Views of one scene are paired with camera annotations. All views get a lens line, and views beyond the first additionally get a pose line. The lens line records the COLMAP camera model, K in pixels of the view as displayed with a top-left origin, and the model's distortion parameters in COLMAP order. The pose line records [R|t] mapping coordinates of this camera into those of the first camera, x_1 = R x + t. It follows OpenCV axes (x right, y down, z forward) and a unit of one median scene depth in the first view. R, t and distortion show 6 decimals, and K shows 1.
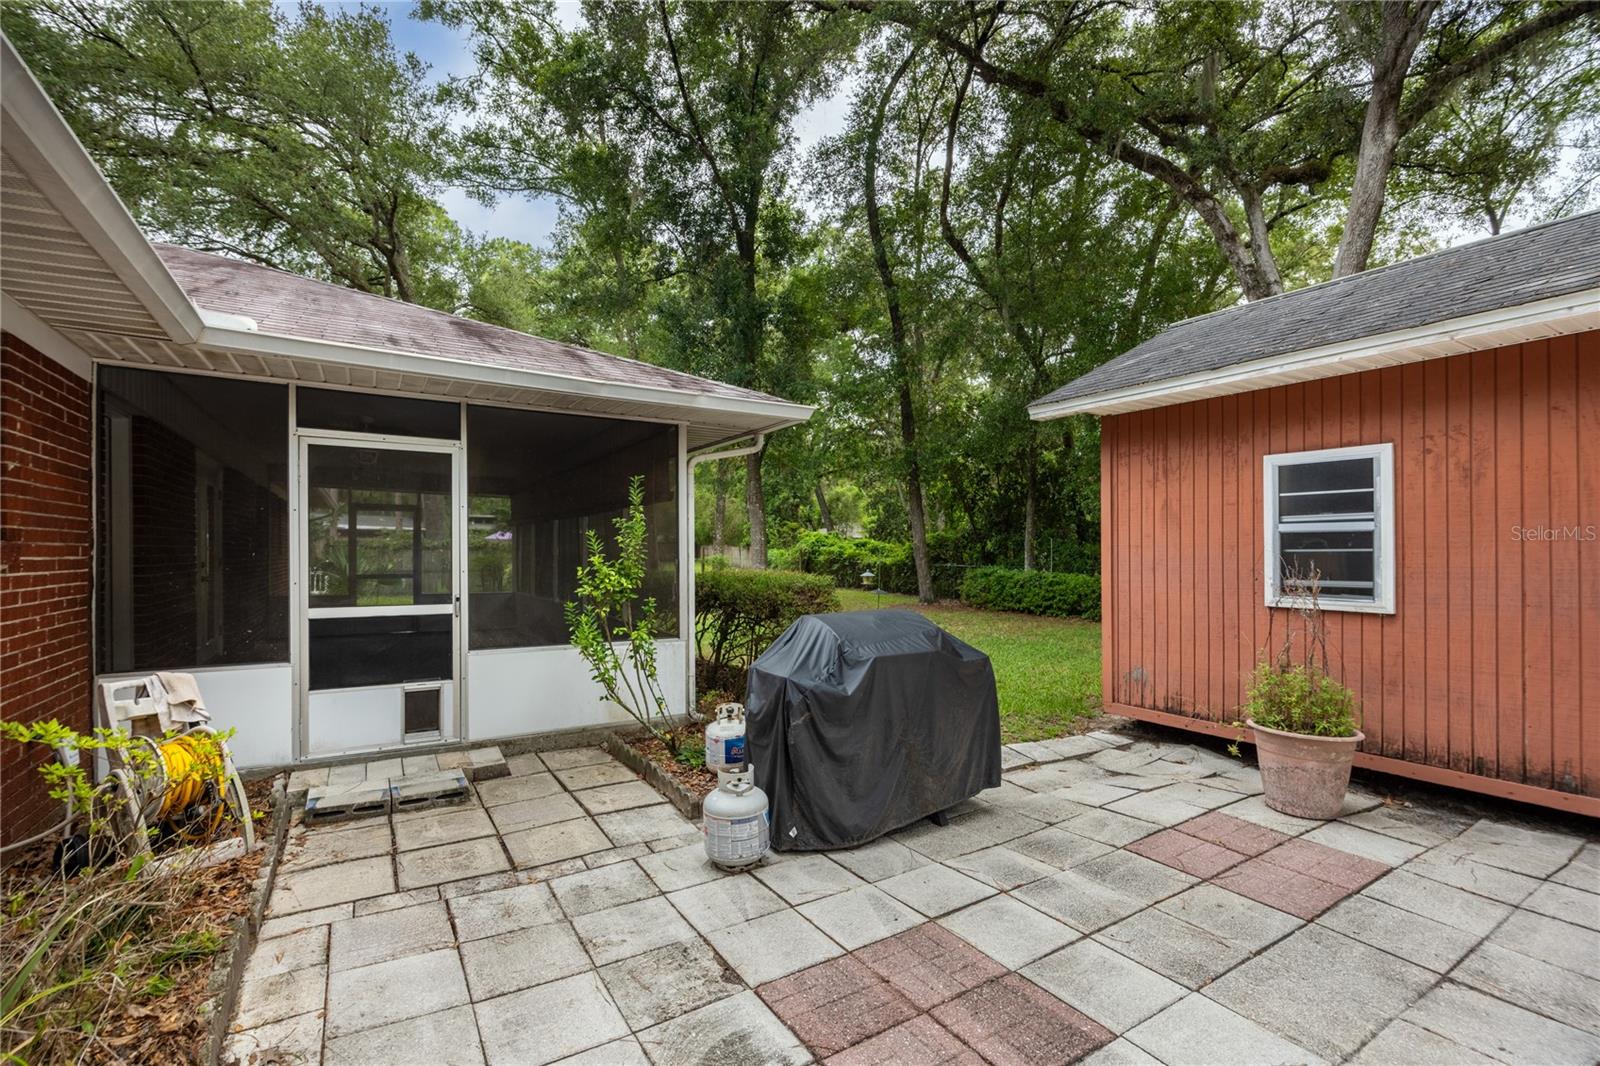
lens RADIAL K [[700.4, 0, 806.7], [0, 700.4, 546.6], [0, 0, 1]] dist [-0.015271, 0.000368]
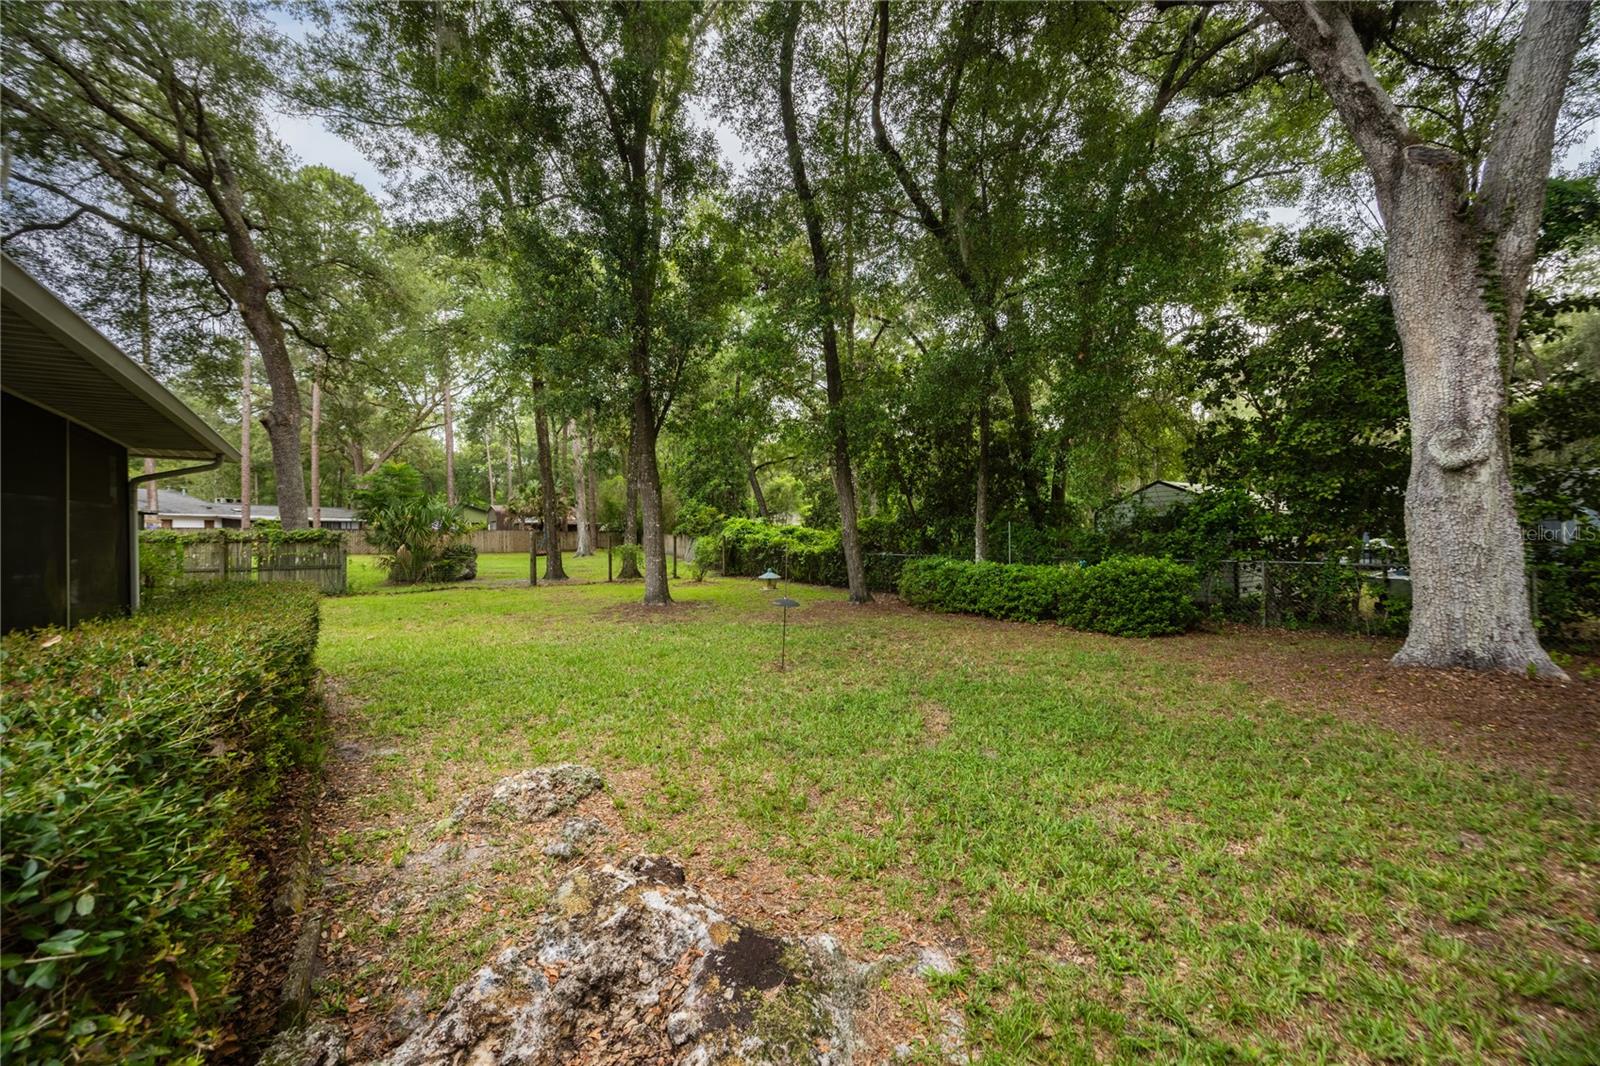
lens RADIAL K [[607.2, 0, 803.1], [0, 607.2, 536.1], [0, 0, 1]] dist [-0.000288, -0.000226]
pose [[0.997196, -0.009299, 0.074250, 0.228431], [0.009021, 0.999951, 0.004074, 0.000625], [-0.074284, -0.003393, 0.997231, 1.233172]]
